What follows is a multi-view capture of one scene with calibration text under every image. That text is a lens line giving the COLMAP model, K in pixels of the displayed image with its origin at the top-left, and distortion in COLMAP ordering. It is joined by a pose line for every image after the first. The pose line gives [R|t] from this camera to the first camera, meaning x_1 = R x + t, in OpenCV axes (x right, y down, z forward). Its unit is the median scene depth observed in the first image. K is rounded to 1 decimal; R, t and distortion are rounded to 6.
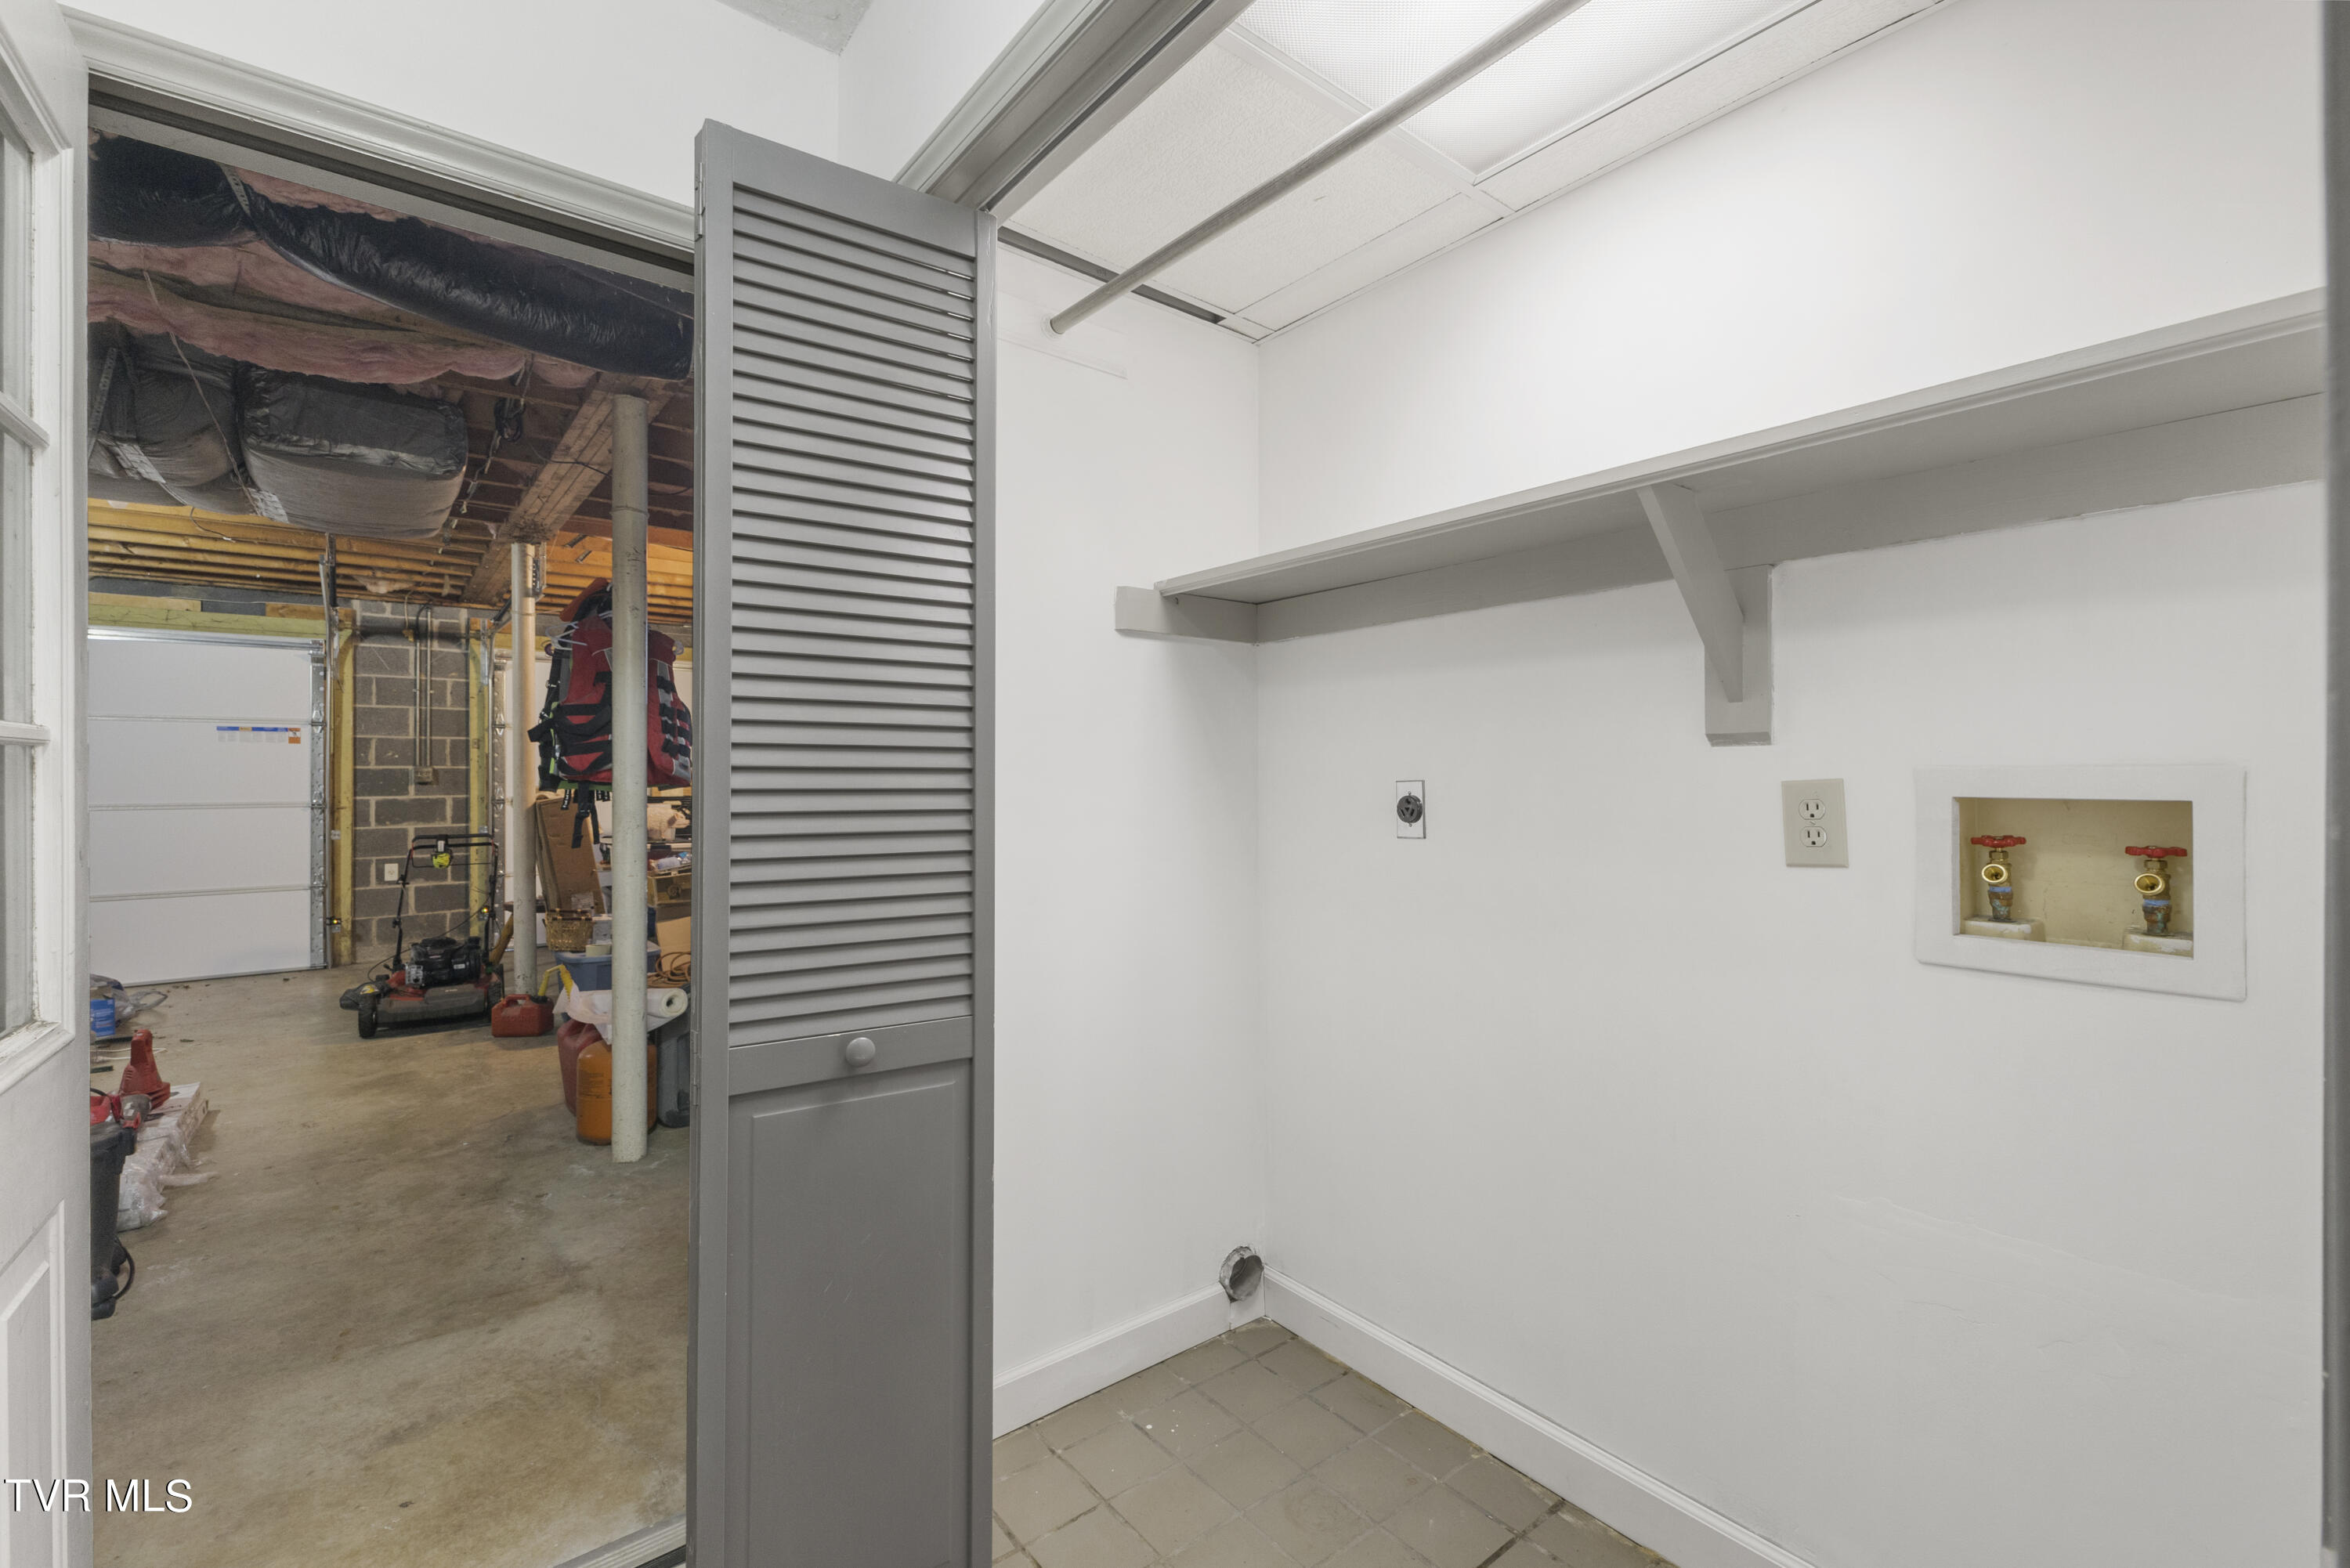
lens RADIAL K [[1028.3, 0, 1175.0], [0, 1028.3, 773.4], [0, 0, 1]] dist [0.011423, -0.000507]
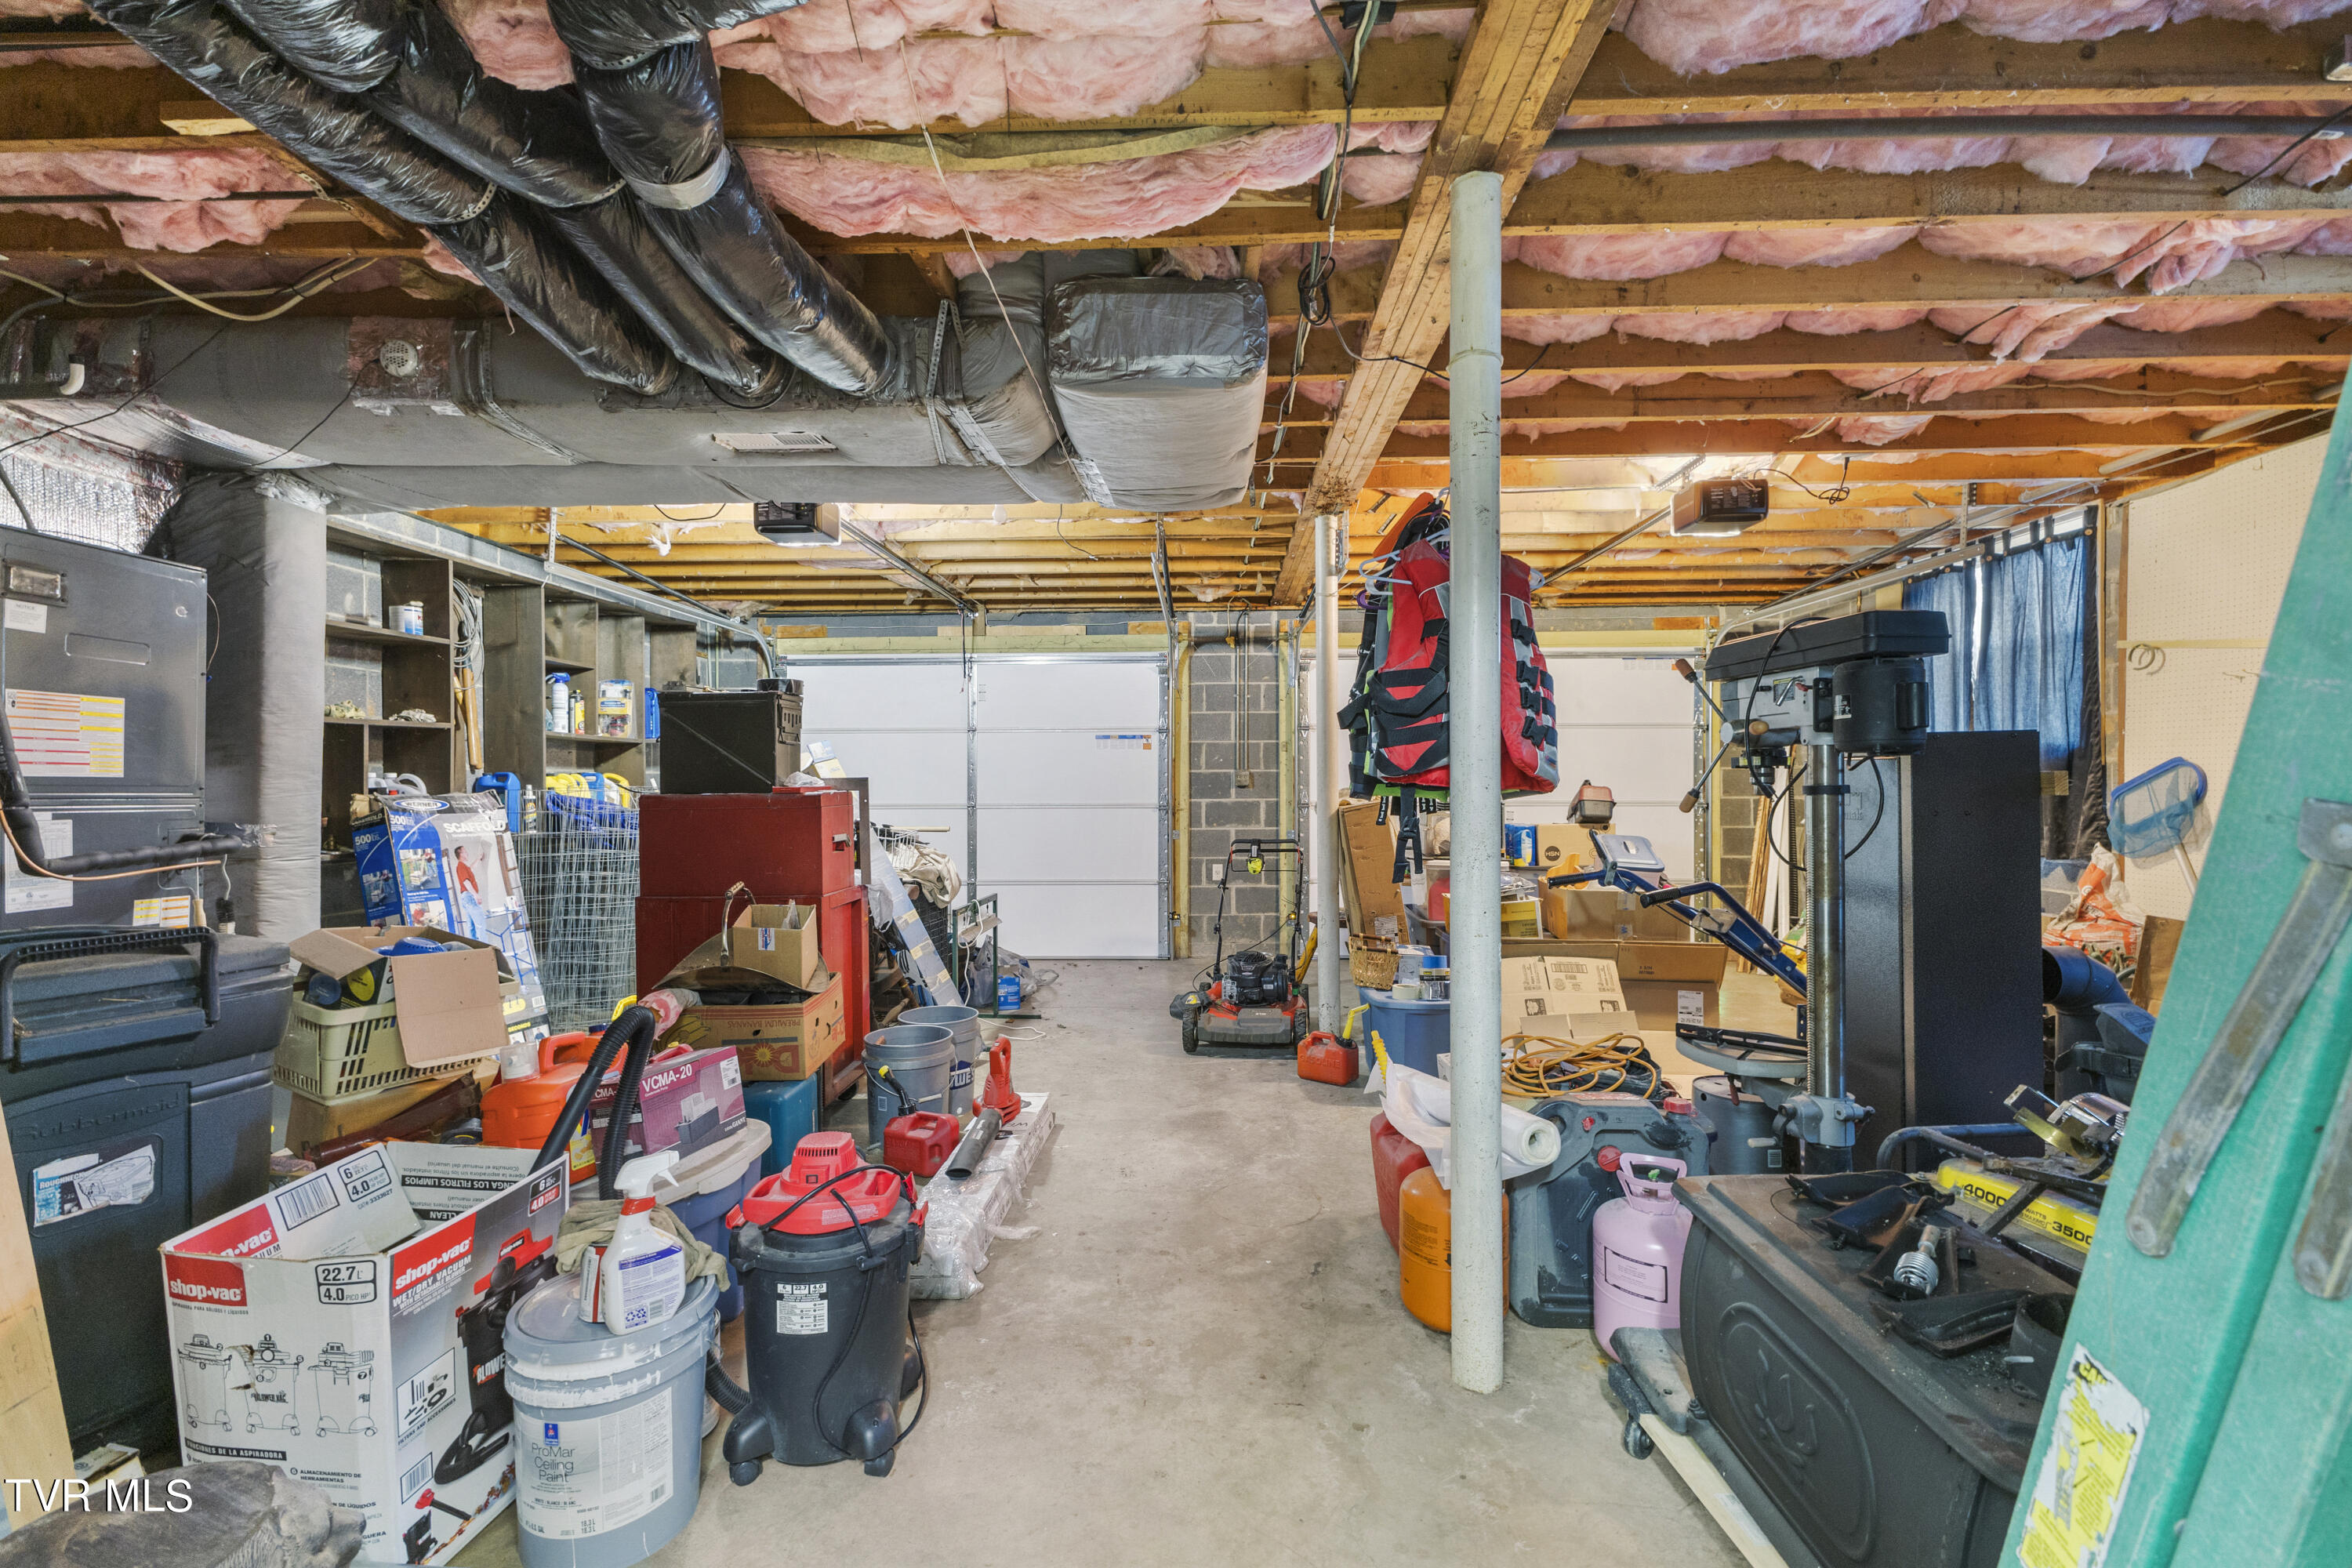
lens RADIAL K [[1029.2, 0, 1176.0], [0, 1029.2, 773.4], [0, 0, 1]] dist [0.011423, -0.000507]
pose [[0.762403, -0.004554, -0.647086, -0.166503], [0.001636, 0.999986, -0.005109, 0.002263], [0.647100, 0.002837, 0.762400, 0.255698]]
